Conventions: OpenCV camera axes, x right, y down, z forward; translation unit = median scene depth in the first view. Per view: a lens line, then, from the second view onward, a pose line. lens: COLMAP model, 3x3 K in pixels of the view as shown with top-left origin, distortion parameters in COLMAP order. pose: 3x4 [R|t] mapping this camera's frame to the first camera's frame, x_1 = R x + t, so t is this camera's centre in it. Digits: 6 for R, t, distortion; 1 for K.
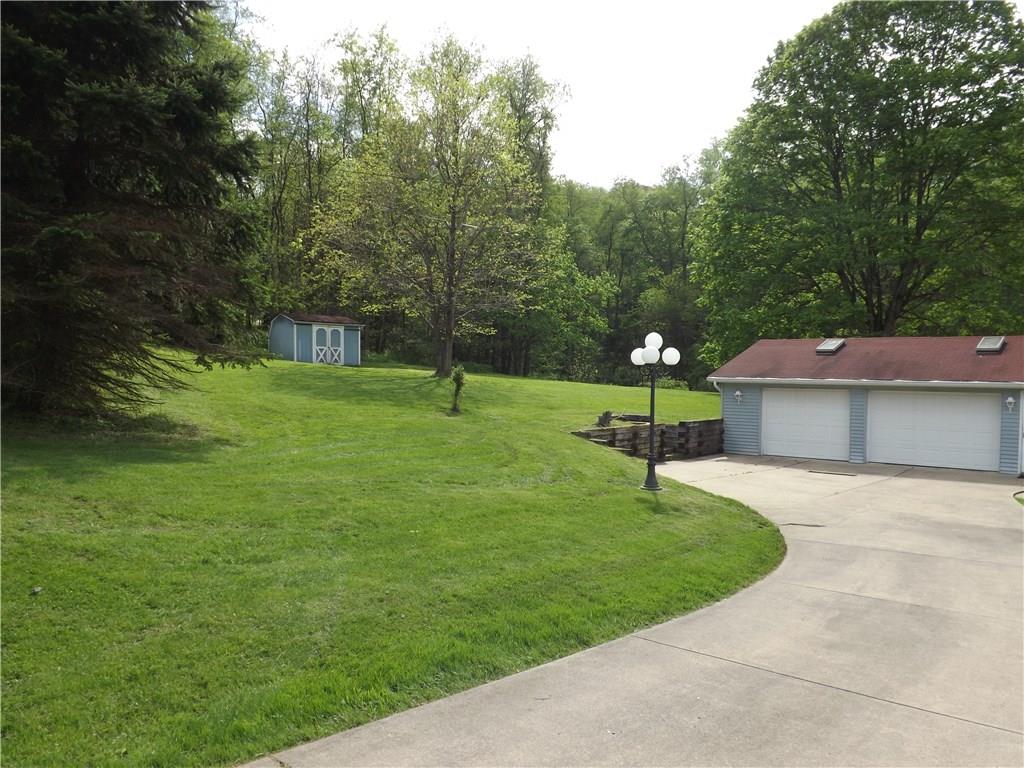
lens RADIAL K [[758.9, 0, 507.2], [0, 758.9, 392.7], [0, 0, 1]] dist [-0.060781, 0.024776]
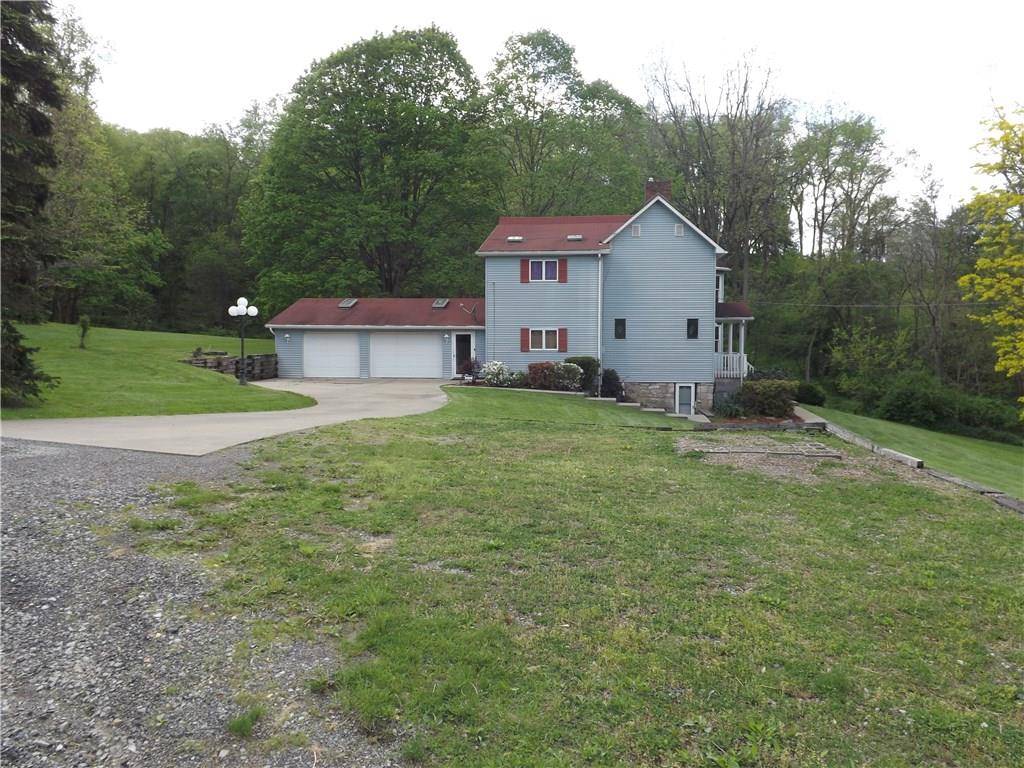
lens RADIAL K [[758.9, 0, 509.8], [0, 758.9, 382.8], [0, 0, 1]] dist [-0.060781, 0.024776]
pose [[0.828950, -0.040150, 0.557880, -0.130523], [0.011710, 0.998447, 0.054458, 0.015046], [-0.559200, -0.038610, 0.828133, -0.380692]]
